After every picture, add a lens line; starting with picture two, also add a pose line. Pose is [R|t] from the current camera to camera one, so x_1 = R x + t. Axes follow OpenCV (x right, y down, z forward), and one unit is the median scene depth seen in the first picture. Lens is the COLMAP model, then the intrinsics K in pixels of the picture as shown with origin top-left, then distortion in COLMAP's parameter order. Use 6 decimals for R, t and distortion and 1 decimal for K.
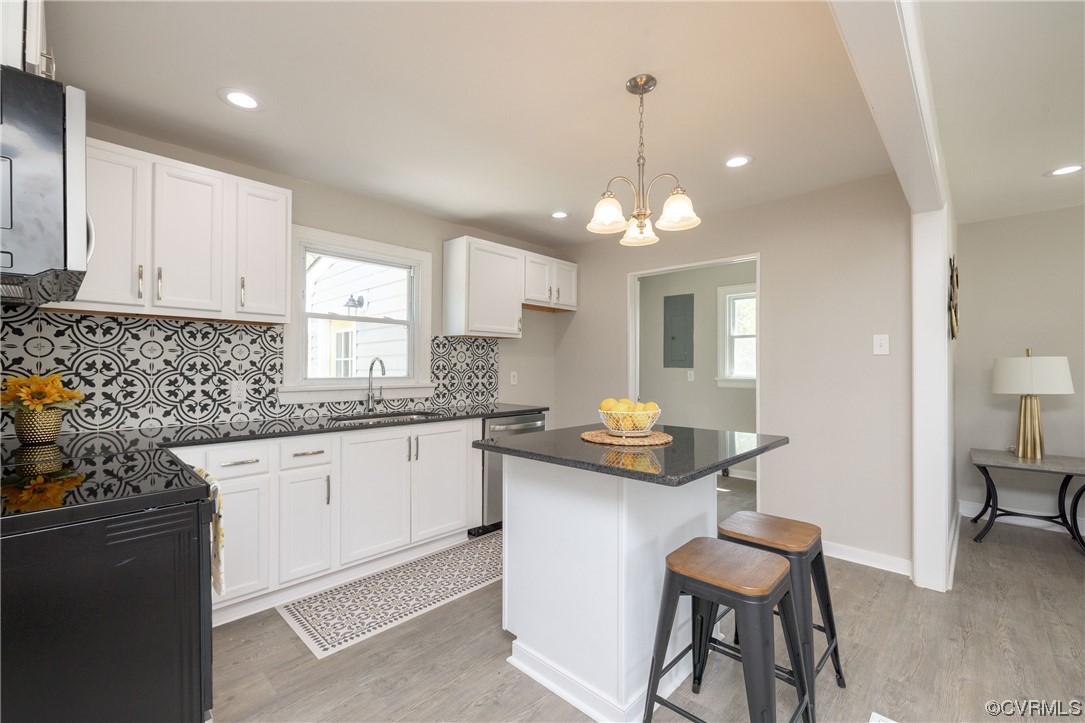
lens RADIAL K [[459.2, 0, 534.3], [0, 459.2, 363.4], [0, 0, 1]] dist [0.000315, -0.000338]
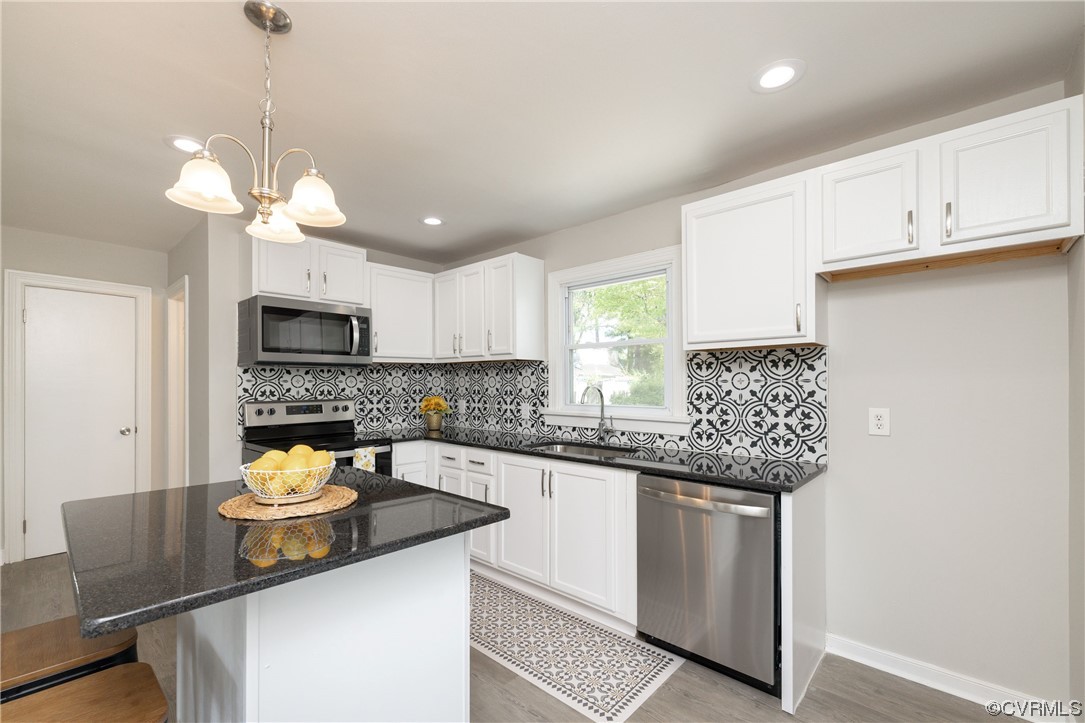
lens RADIAL K [[459.2, 0, 542.5], [0, 459.2, 378.9], [0, 0, 1]] dist [0.000315, -0.000338]
pose [[0.029962, -0.029530, -0.999115, 0.591795], [-0.006301, 0.999538, -0.029732, 0.005098], [0.999531, 0.007186, 0.029762, 0.857930]]
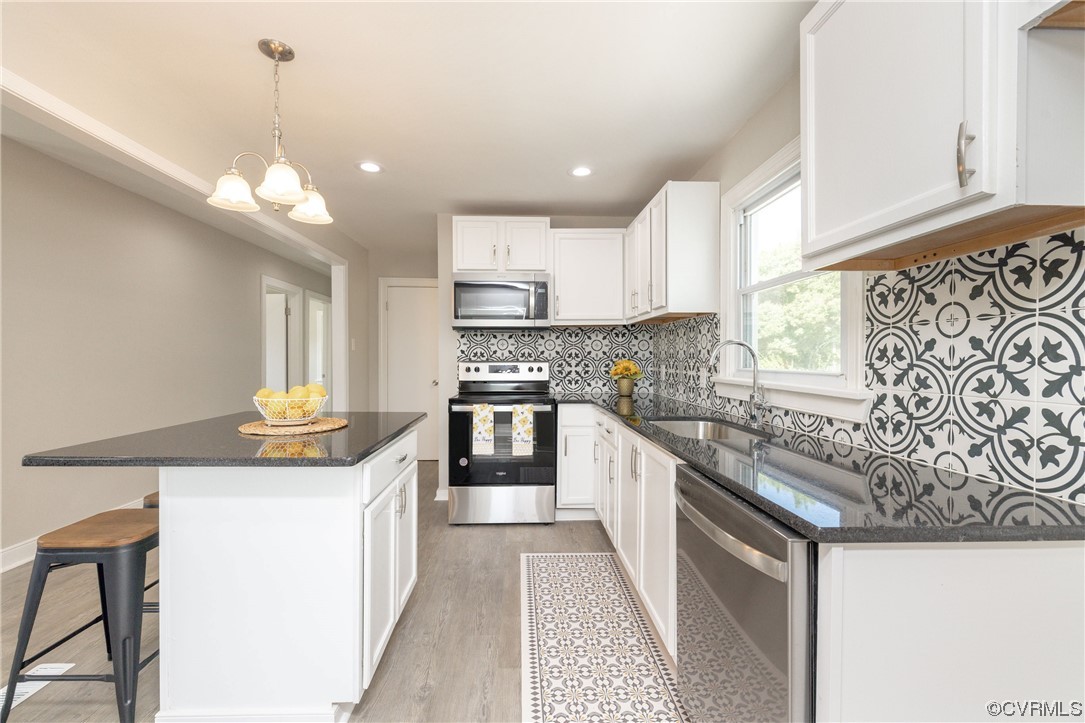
lens RADIAL K [[459.2, 0, 537.4], [0, 459.2, 361.1], [0, 0, 1]] dist [0.000315, -0.000338]
pose [[-0.691851, -0.016325, -0.721856, 0.334773], [-0.021850, 0.999760, -0.001668, 0.026546], [0.721710, 0.014618, -0.692042, 1.241428]]
